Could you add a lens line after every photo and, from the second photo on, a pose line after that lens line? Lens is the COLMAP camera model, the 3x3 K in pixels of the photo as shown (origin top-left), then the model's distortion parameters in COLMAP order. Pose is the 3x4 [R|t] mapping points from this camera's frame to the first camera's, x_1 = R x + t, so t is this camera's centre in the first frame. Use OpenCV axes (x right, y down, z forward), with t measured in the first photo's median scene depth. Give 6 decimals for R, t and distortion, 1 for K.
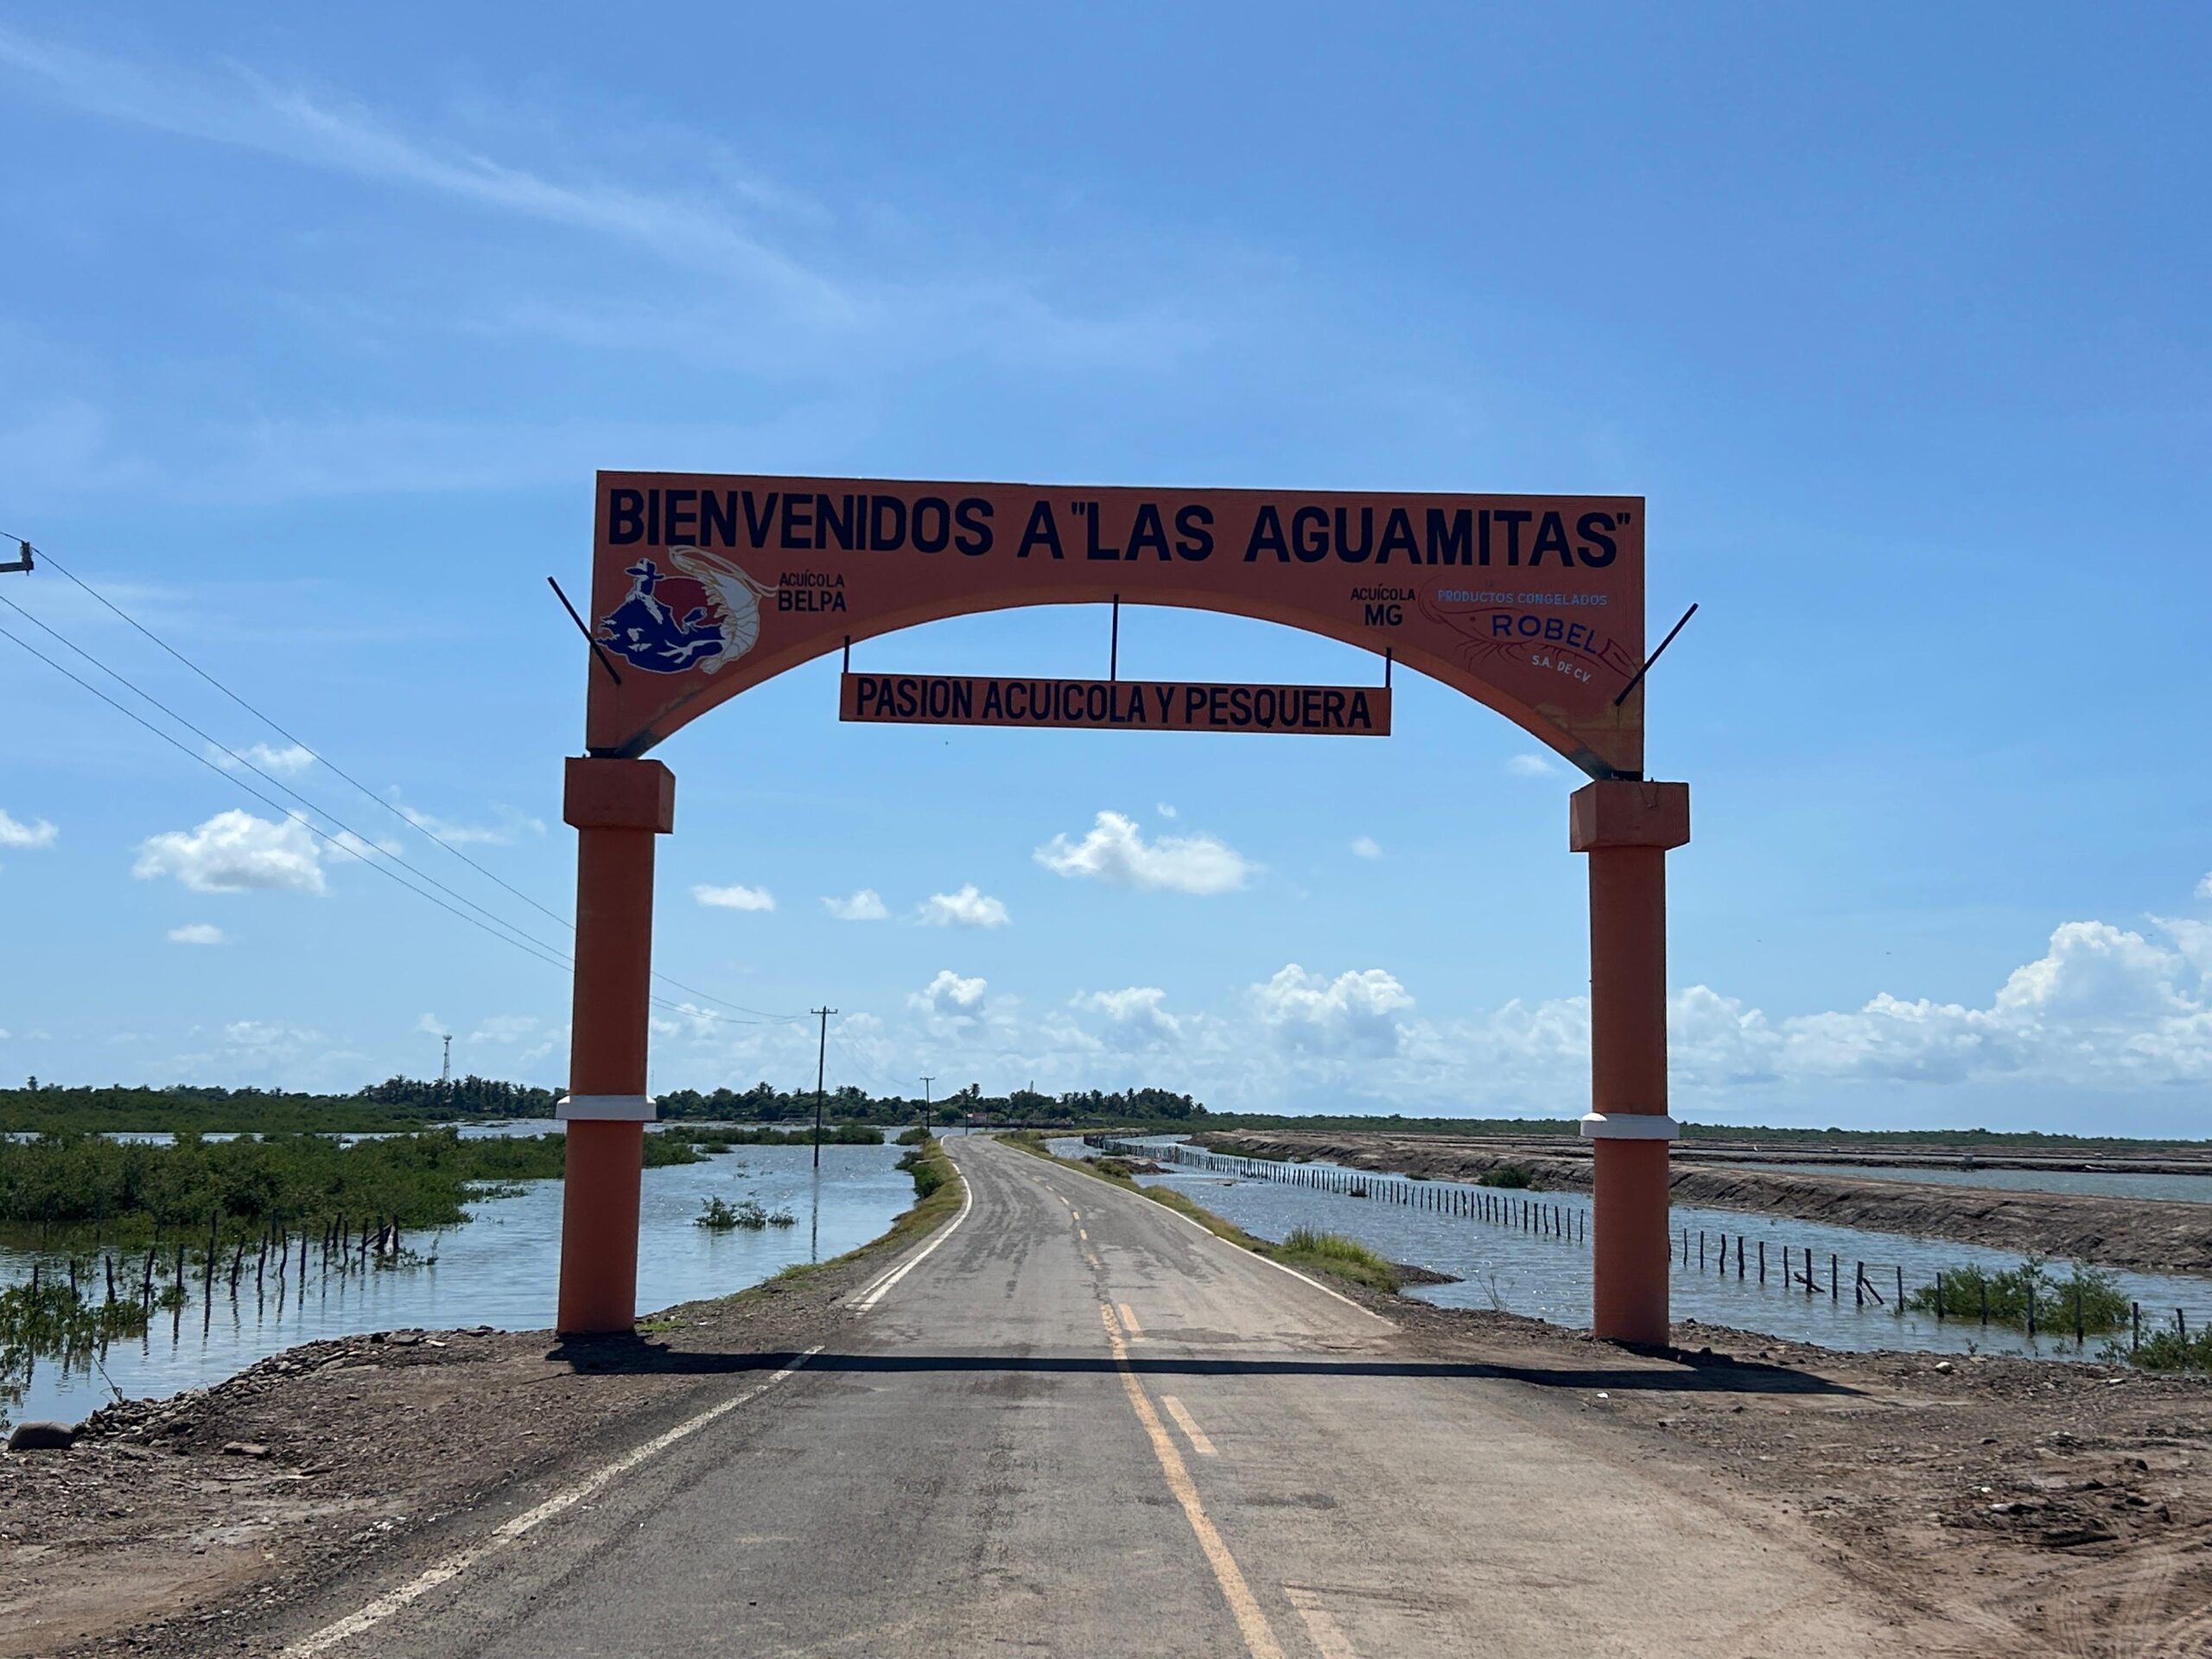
lens RADIAL K [[2708.8, 0, 1141.5], [0, 2708.8, 831.6], [0, 0, 1]] dist [0.198336, -0.686396]
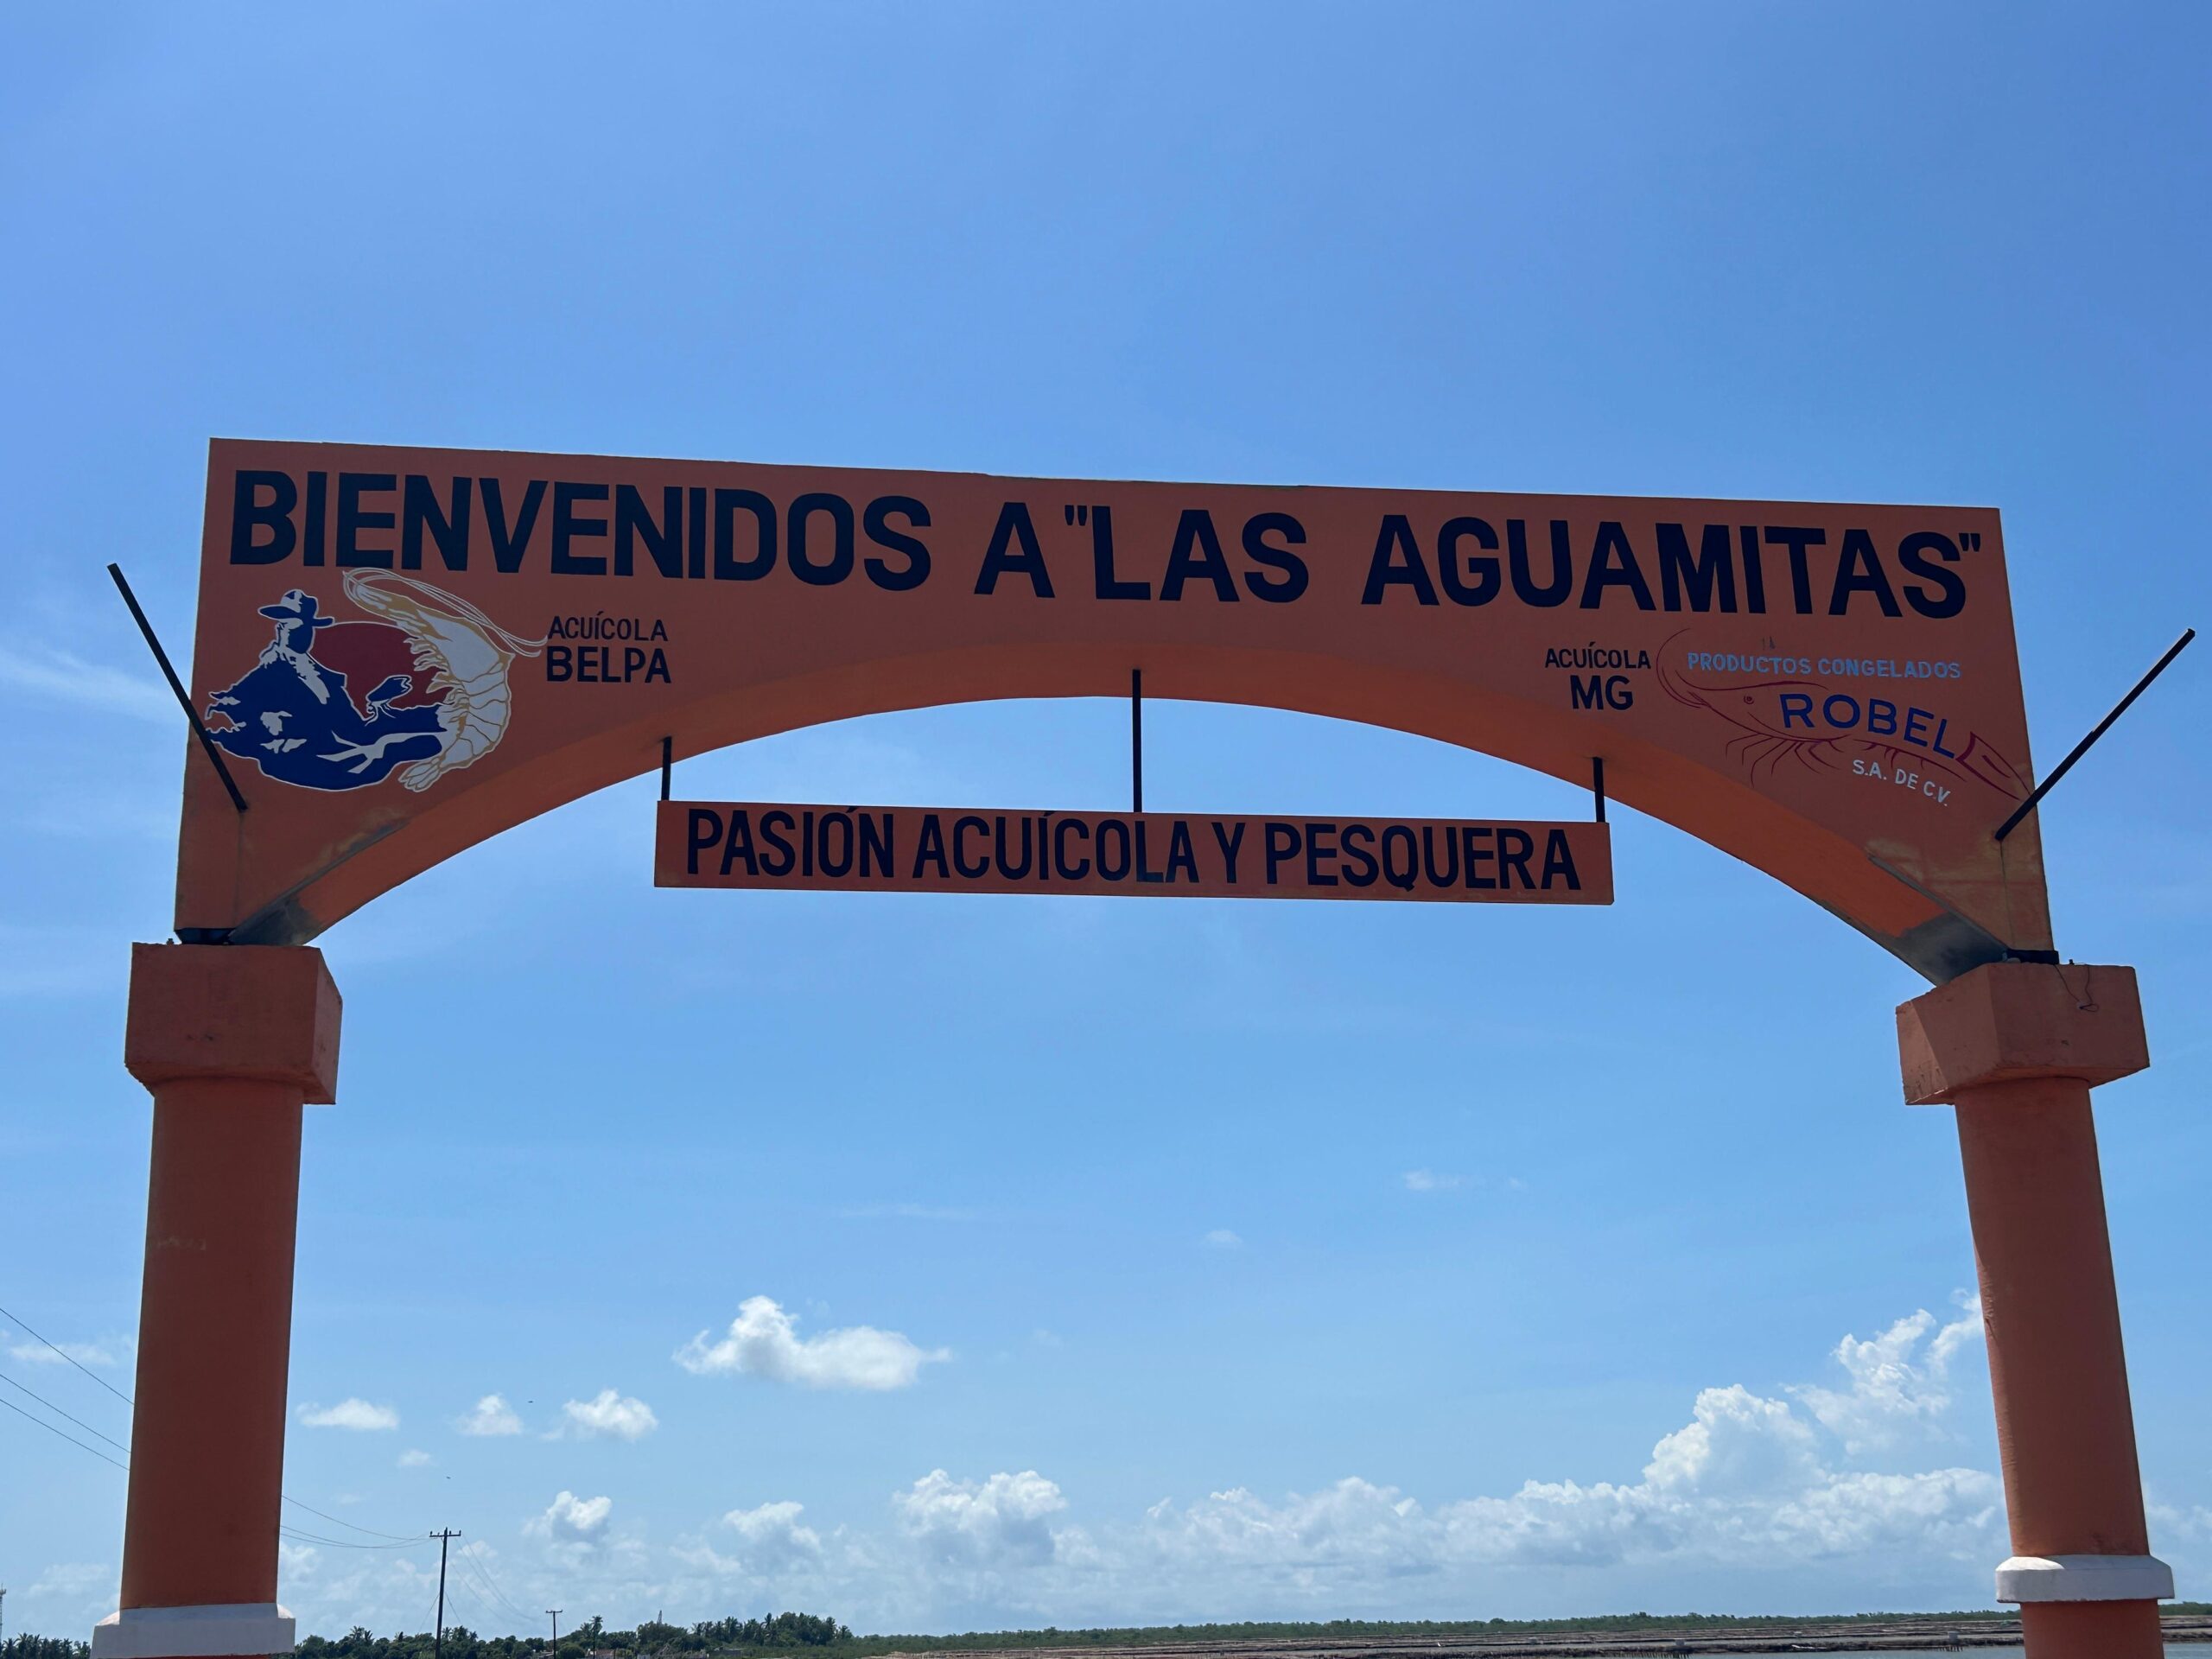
lens RADIAL K [[2708.8, 0, 1141.5], [0, 2708.8, 831.6], [0, 0, 1]] dist [0.198336, -0.686396]
pose [[0.990606, -0.008300, 0.136493, -0.088551], [0.032700, 0.983575, -0.177512, 0.050205], [-0.132778, 0.180308, 0.974607, 0.443816]]
